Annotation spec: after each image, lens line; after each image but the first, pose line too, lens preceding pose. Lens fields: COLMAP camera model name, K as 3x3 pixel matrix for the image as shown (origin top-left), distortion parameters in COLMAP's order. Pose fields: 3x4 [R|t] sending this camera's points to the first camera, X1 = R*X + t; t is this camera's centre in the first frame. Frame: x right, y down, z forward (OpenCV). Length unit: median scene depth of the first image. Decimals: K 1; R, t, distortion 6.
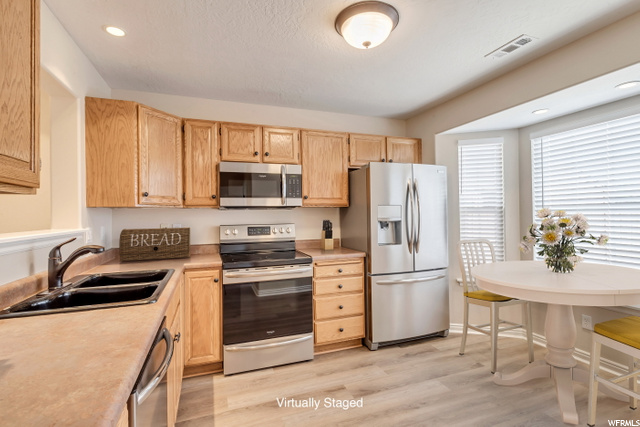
lens RADIAL K [[300.6, 0, 318.5], [0, 300.6, 212.6], [0, 0, 1]] dist [0.000480, -0.003681]
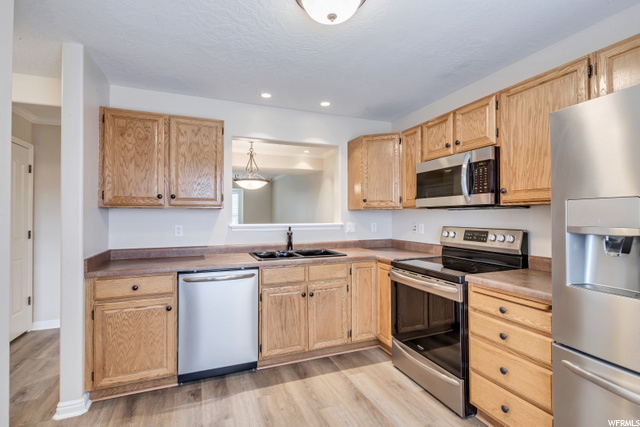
lens RADIAL K [[300.6, 0, 318.0], [0, 300.6, 213.0], [0, 0, 1]] dist [0.000480, -0.003681]
pose [[0.036453, 0.001206, -0.999335, 0.652495], [0.000802, 0.999999, 0.001236, -0.002916], [0.999335, -0.000846, 0.036452, 0.598387]]
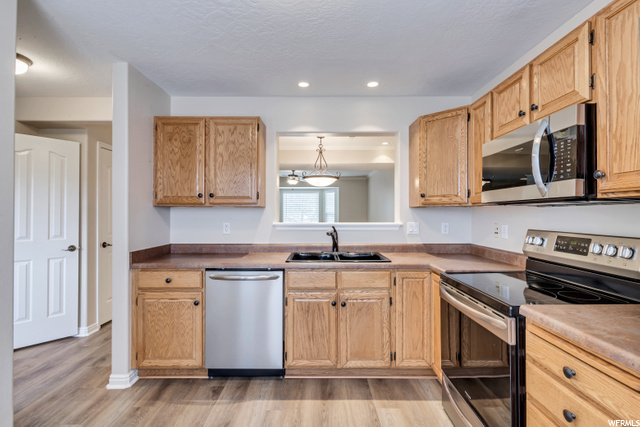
lens RADIAL K [[300.6, 0, 318.9], [0, 300.6, 212.6], [0, 0, 1]] dist [0.000480, -0.003681]
pose [[-0.338513, 0.006767, -0.940937, 0.505071], [0.002443, 0.999977, 0.006313, -0.002458], [0.940959, -0.000162, -0.338521, 0.827275]]
